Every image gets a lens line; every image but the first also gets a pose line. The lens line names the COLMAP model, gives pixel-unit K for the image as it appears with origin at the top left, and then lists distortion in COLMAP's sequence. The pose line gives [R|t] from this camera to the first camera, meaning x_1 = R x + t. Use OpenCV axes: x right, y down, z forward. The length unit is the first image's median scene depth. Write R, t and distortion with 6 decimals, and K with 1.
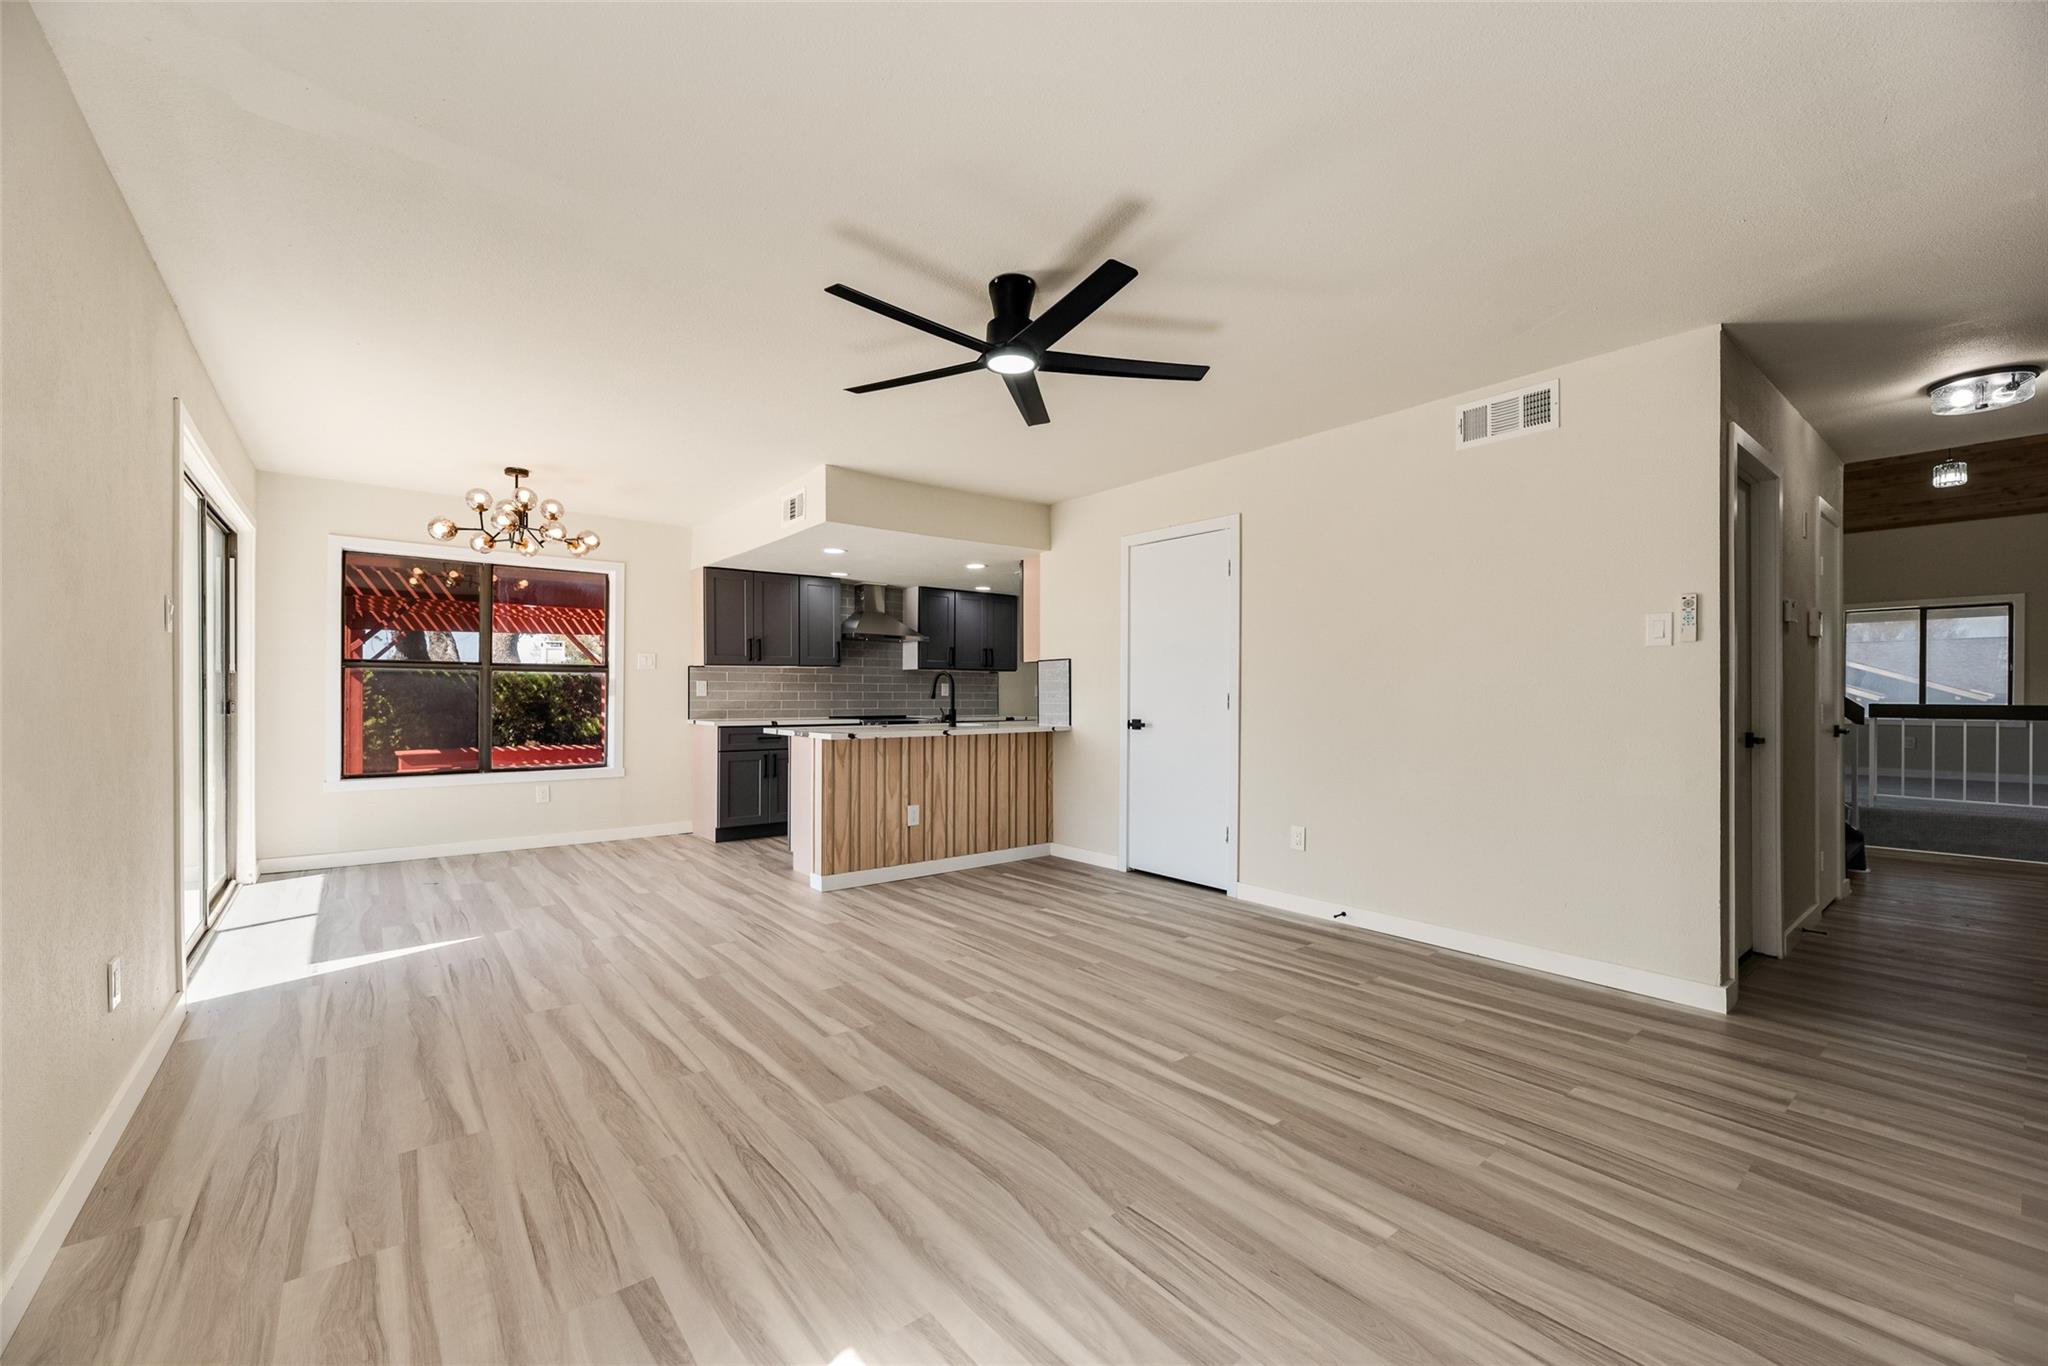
lens RADIAL K [[816.2, 0, 1024.8], [0, 816.2, 692.3], [0, 0, 1]] dist [-0.000260, -0.000026]
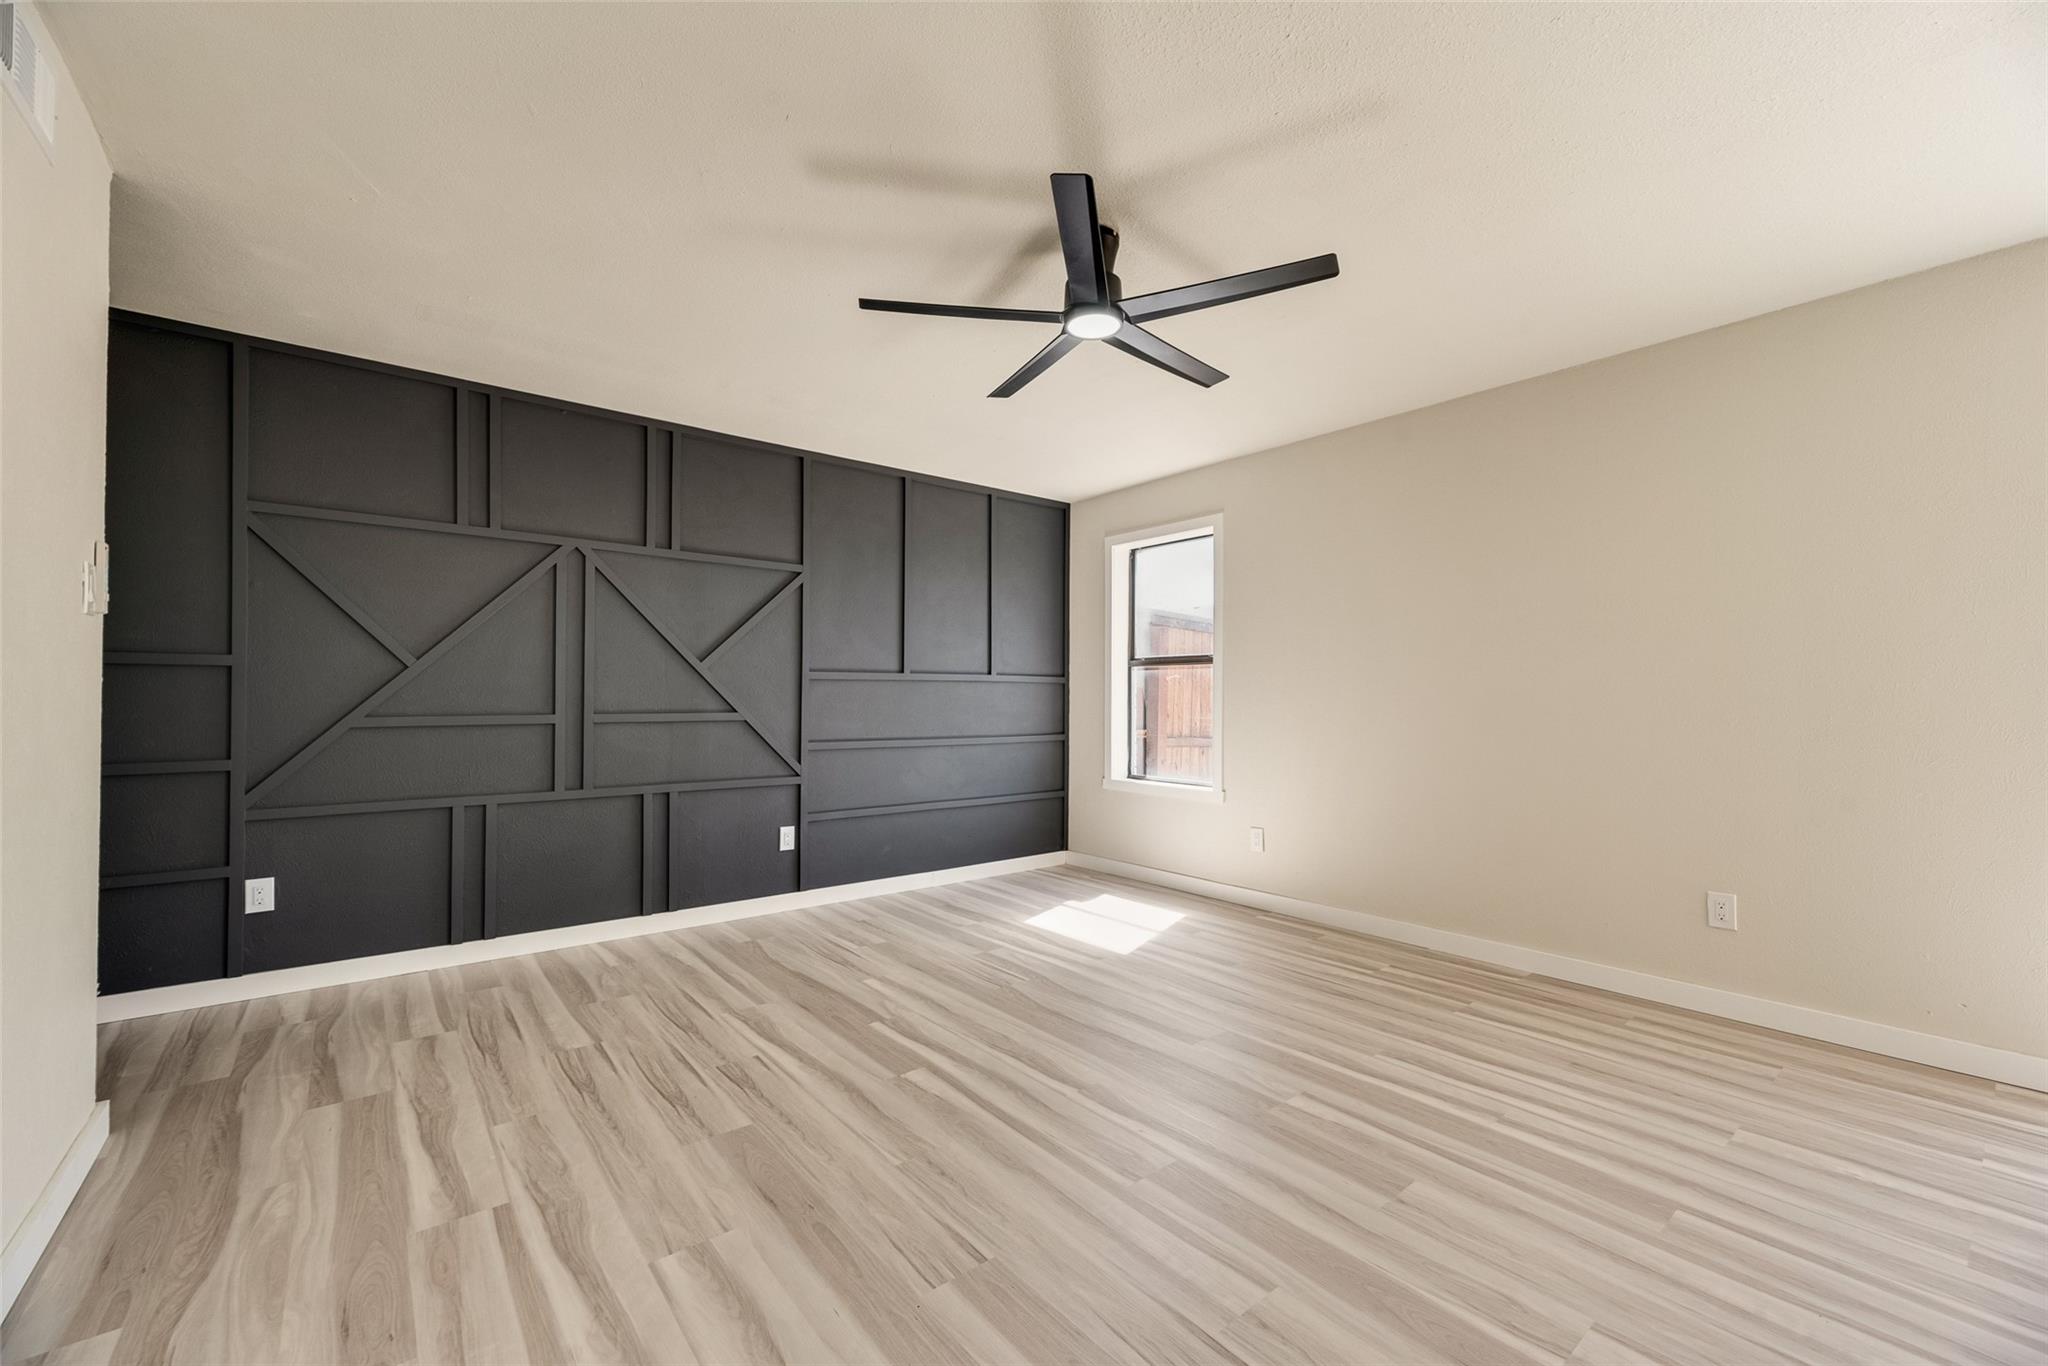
lens RADIAL K [[816.2, 0, 1025.0], [0, 816.2, 692.8], [0, 0, 1]] dist [-0.000260, -0.000026]
pose [[-0.999978, -0.006378, -0.002057, 0.060064], [-0.006353, 0.999908, -0.012022, 0.008516], [0.002134, -0.012009, -0.999926, 1.957280]]
